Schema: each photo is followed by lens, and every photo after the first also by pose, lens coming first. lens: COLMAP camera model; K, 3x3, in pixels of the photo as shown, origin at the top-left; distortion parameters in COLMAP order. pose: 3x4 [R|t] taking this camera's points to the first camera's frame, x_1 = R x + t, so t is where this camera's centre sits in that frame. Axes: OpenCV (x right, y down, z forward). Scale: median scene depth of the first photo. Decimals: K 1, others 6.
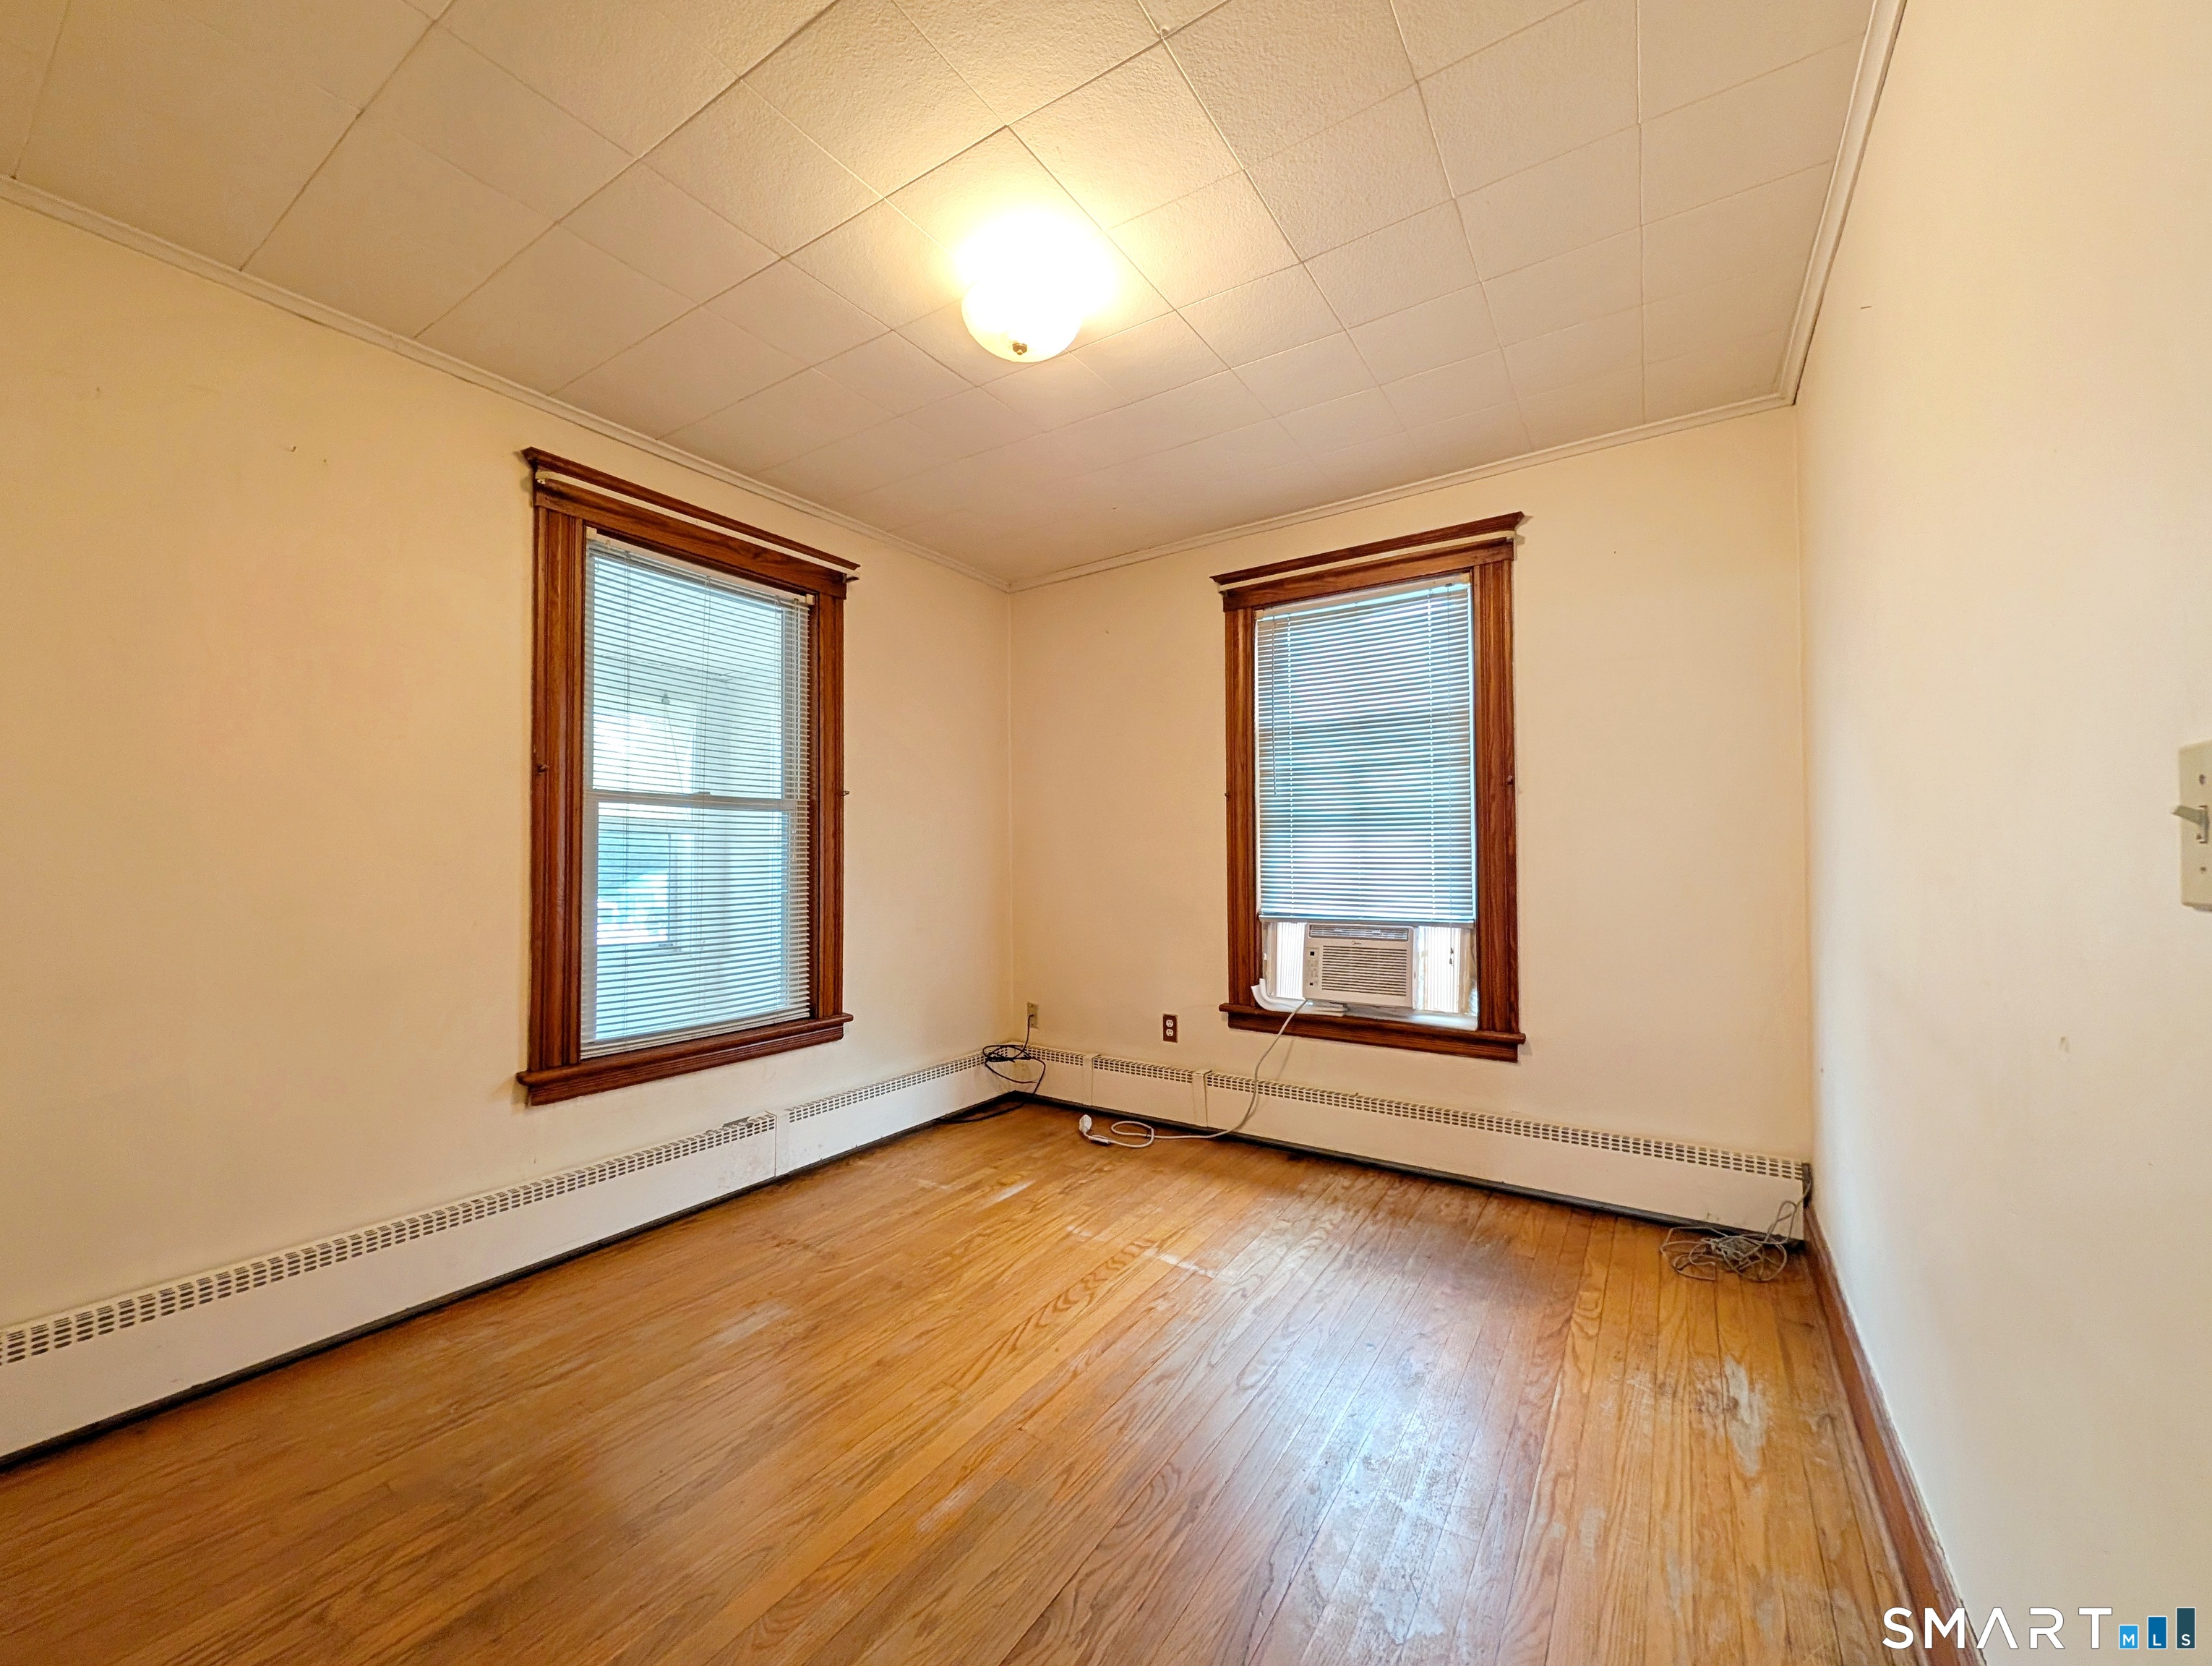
lens RADIAL K [[849.2, 0, 1107.1], [0, 849.2, 837.0], [0, 0, 1]] dist [0.001098, -0.000878]
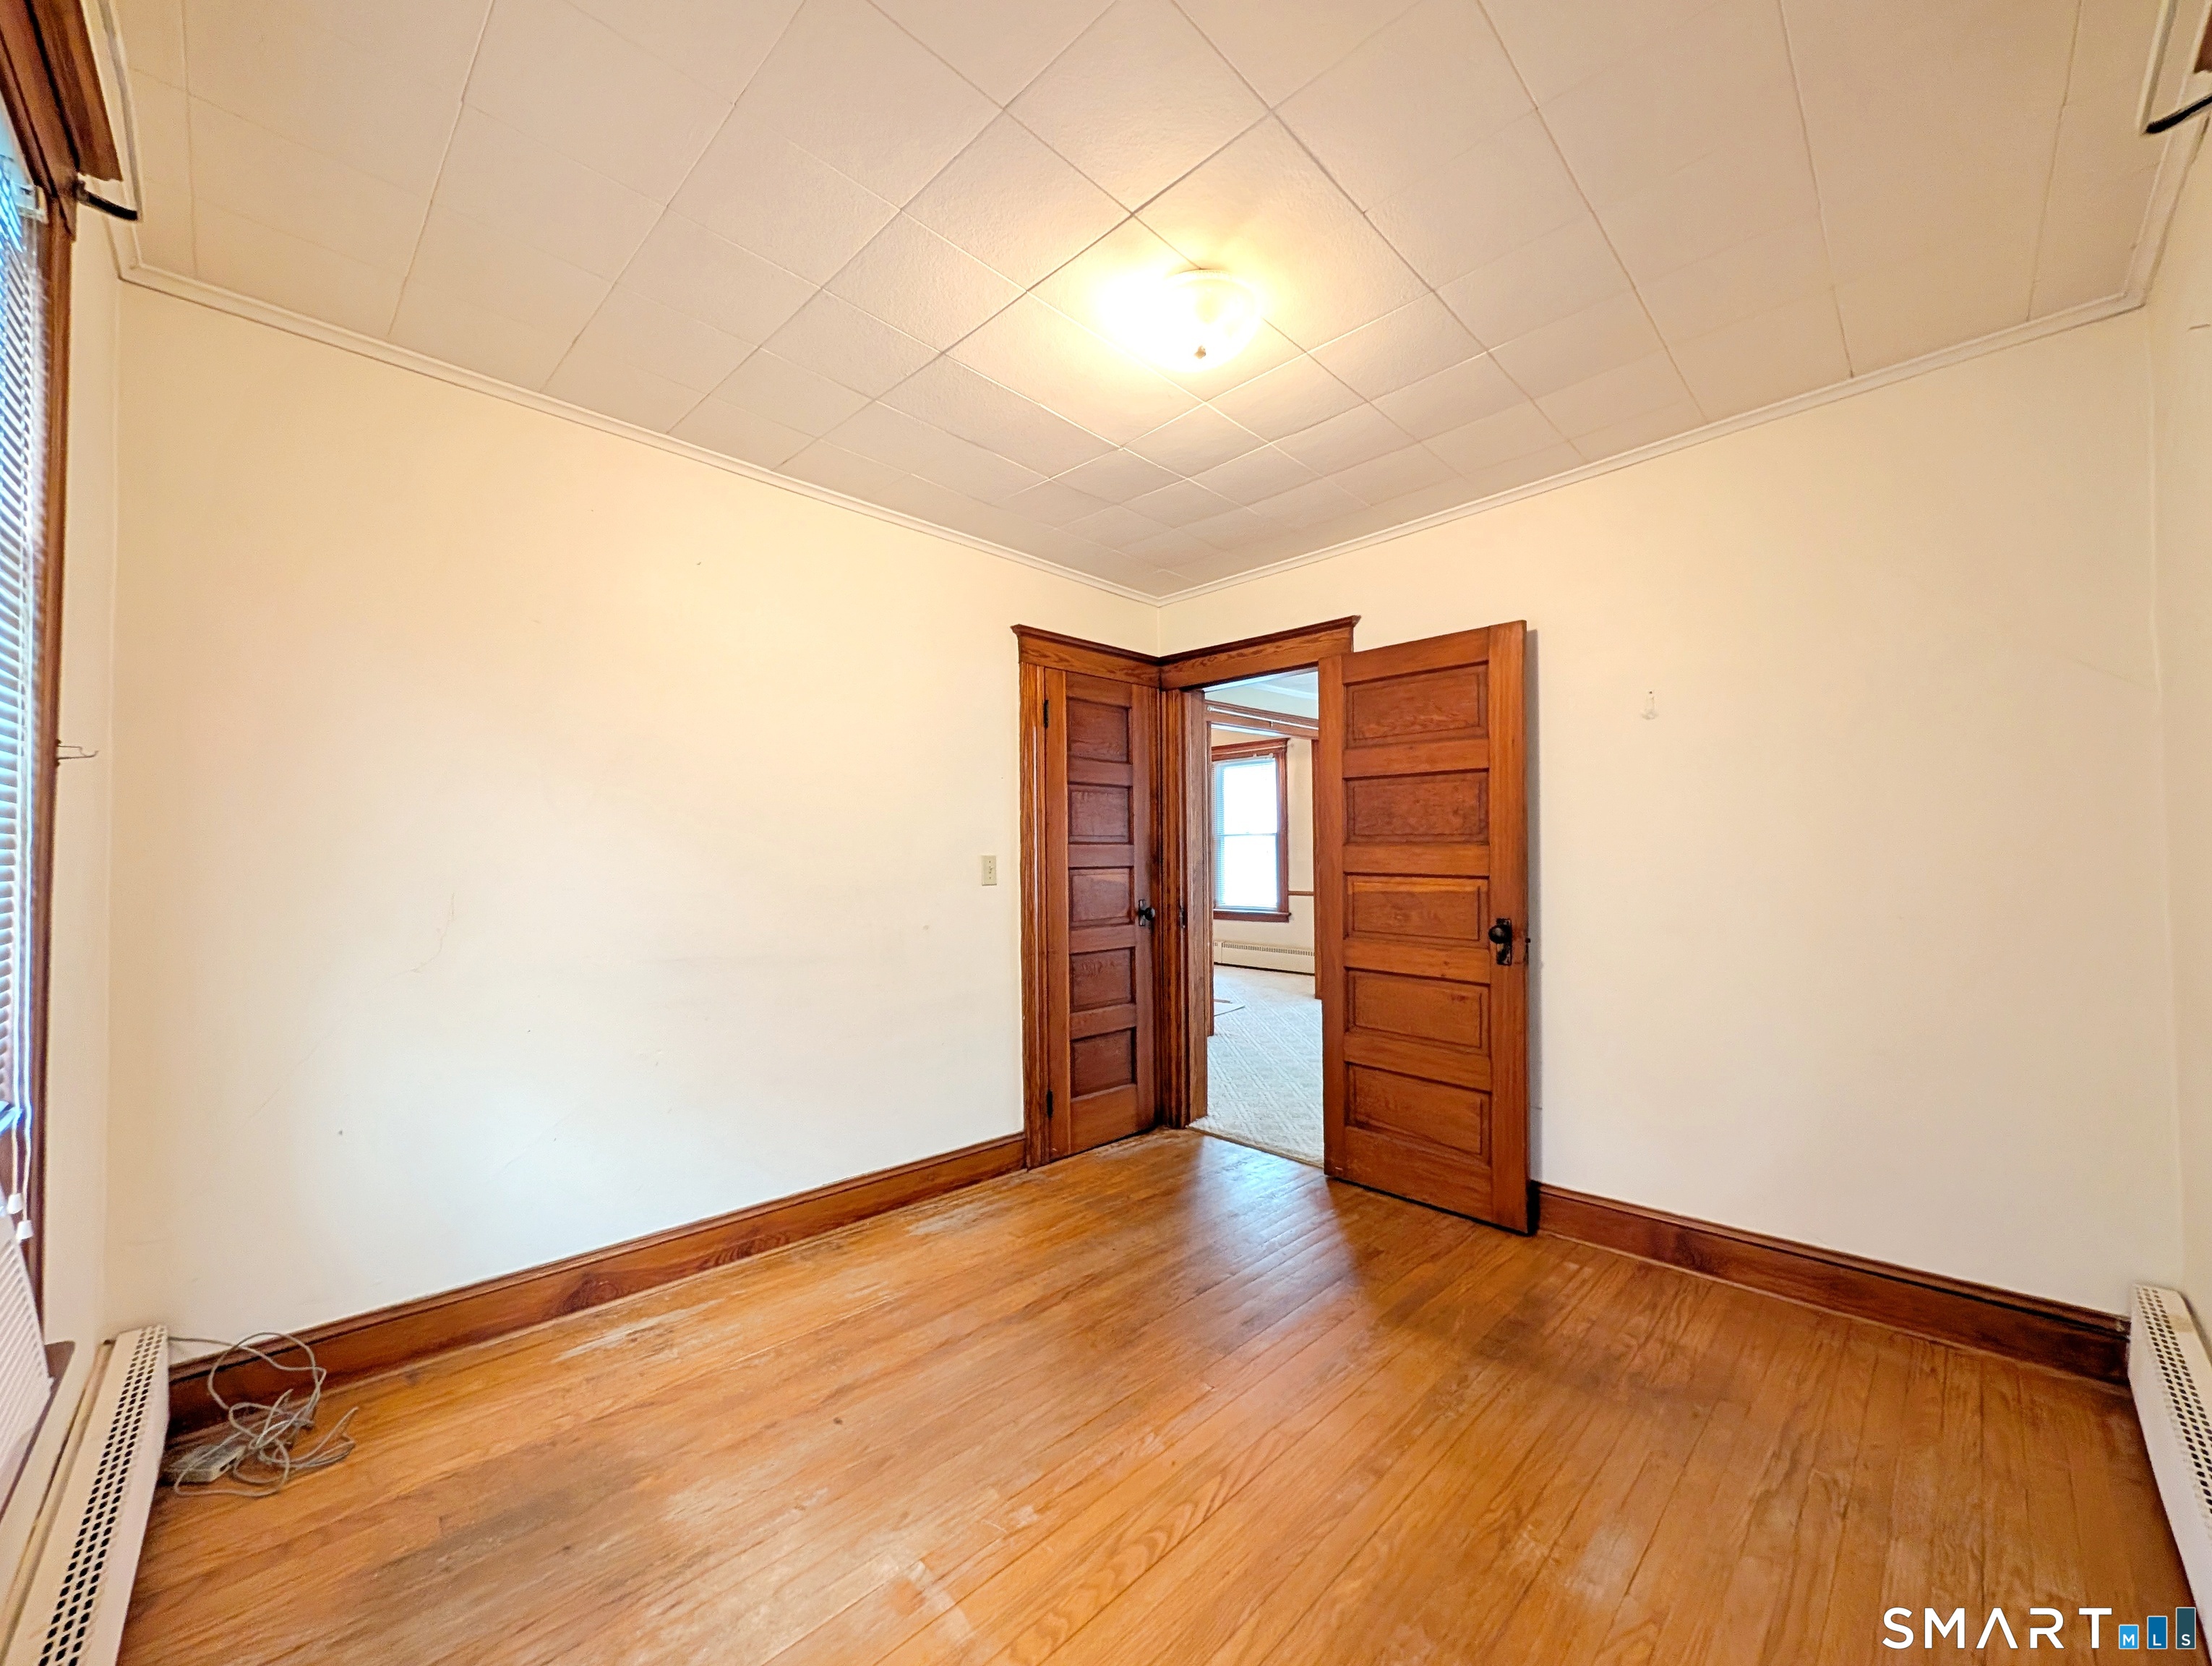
lens RADIAL K [[849.2, 0, 1107.1], [0, 849.2, 837.0], [0, 0, 1]] dist [0.001098, -0.000878]
pose [[-0.980626, 0.019887, 0.194876, -0.165055], [0.013989, 0.999403, -0.031596, -0.007306], [-0.195388, -0.028257, -0.980319, 1.778563]]
